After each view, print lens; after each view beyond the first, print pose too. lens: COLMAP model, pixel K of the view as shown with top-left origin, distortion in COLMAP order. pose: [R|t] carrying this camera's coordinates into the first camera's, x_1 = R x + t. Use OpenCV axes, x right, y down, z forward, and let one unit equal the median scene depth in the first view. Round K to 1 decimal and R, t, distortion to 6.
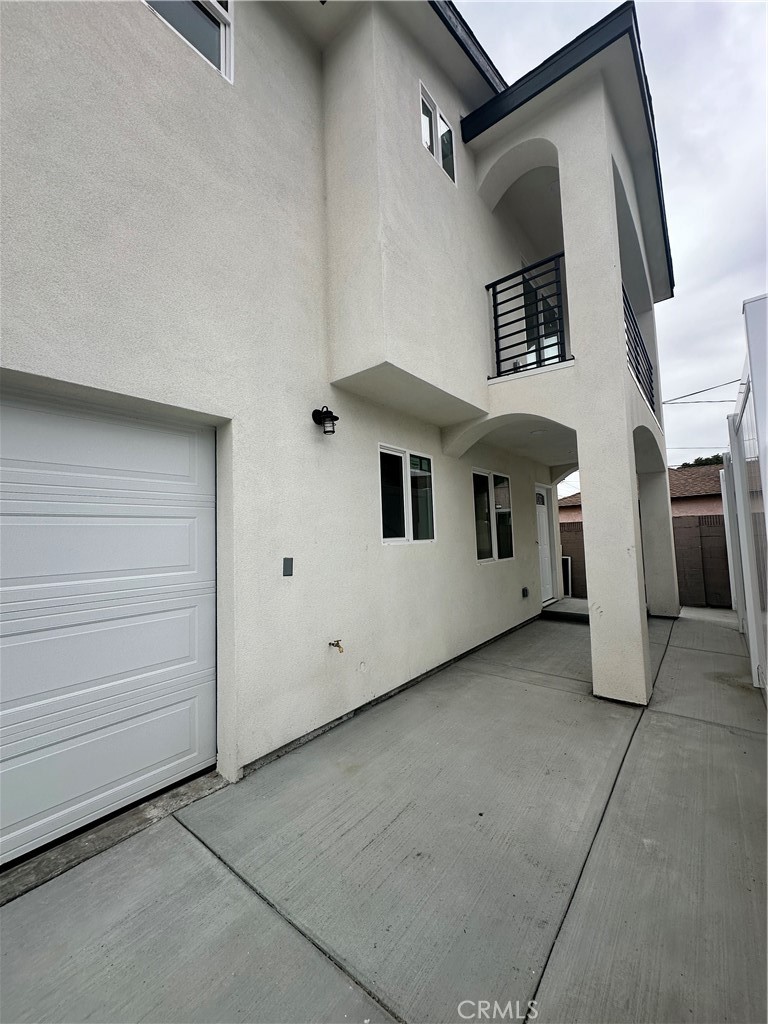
lens RADIAL K [[406.2, 0, 384.6], [0, 406.2, 512.2], [0, 0, 1]] dist [-0.001696, -0.000075]
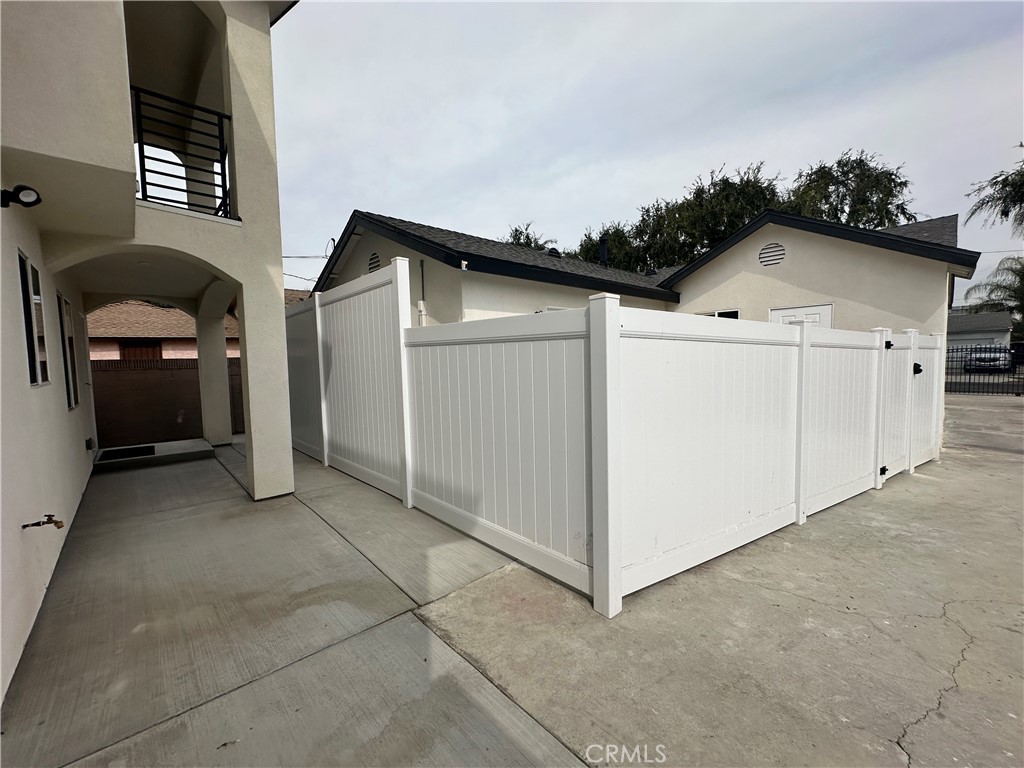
lens RADIAL K [[406.2, 0, 512.0], [0, 406.2, 383.5], [0, 0, 1]] dist [-0.001696, -0.000075]
pose [[0.147106, -0.034500, 0.988519, -0.533183], [-0.039891, 0.998372, 0.040780, 0.007400], [-0.988316, -0.045431, 0.145490, 0.045019]]
